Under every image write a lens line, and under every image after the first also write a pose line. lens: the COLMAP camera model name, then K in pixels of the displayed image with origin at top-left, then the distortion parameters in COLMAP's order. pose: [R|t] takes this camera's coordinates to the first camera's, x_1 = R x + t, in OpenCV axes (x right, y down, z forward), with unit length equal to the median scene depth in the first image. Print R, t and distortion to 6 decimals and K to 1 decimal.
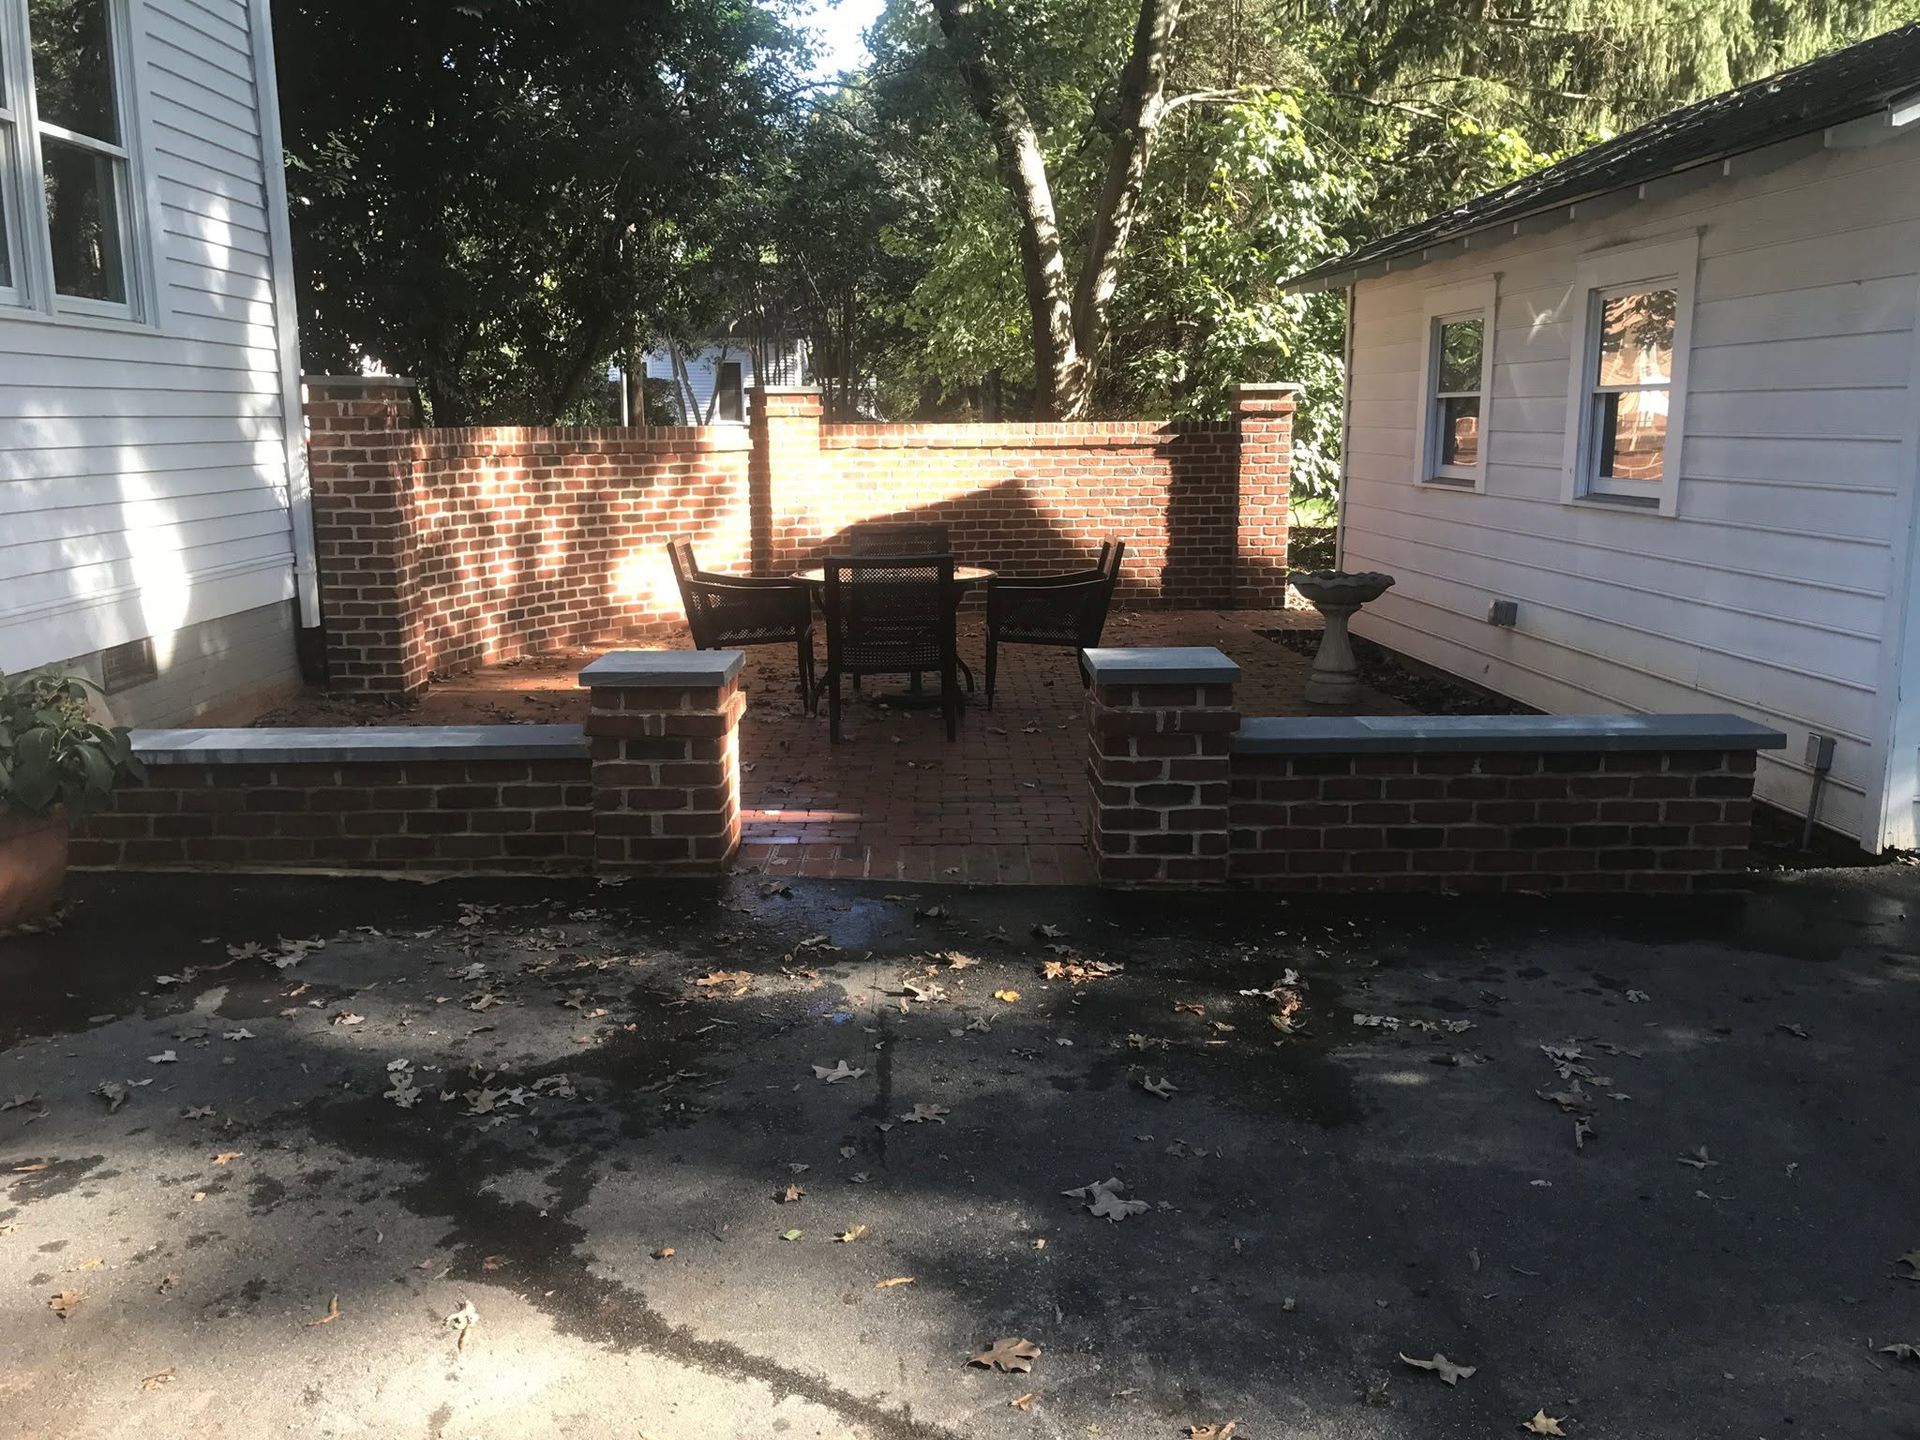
lens RADIAL K [[1556.0, 0, 949.8], [0, 1556.0, 720.1], [0, 0, 1]] dist [0.018654, 0.000040]
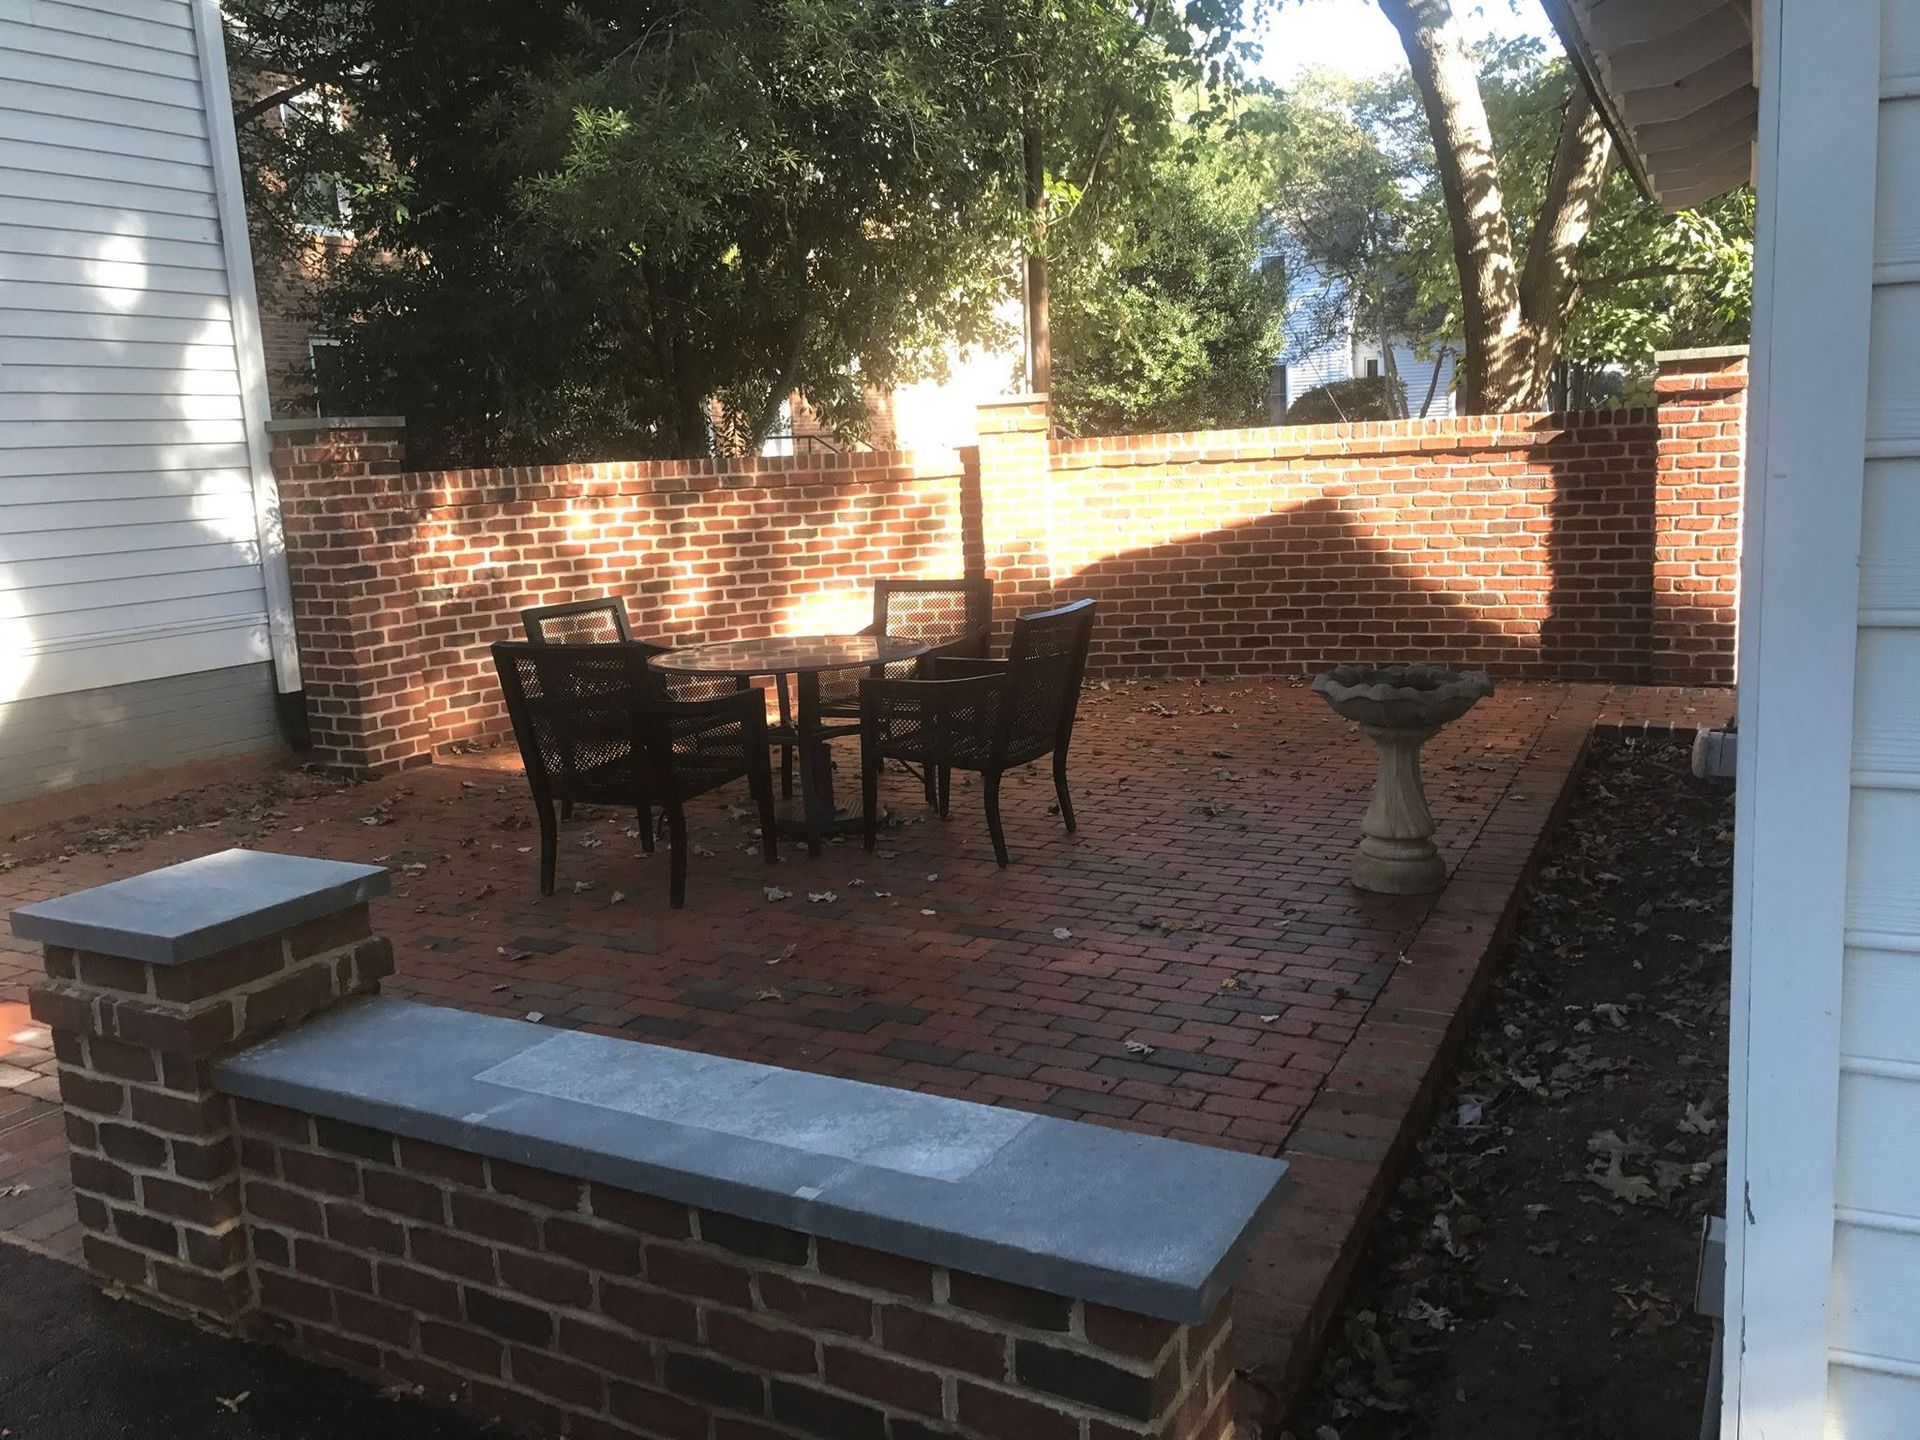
lens RADIAL K [[1556.0, 0, 961.2], [0, 1556.0, 721.1], [0, 0, 1]] dist [0.018654, 0.000040]
pose [[0.868415, 0.047568, -0.493551, 0.285719], [-0.048028, 0.998777, 0.011756, -0.053141], [0.493506, 0.013495, 0.869637, 0.285932]]
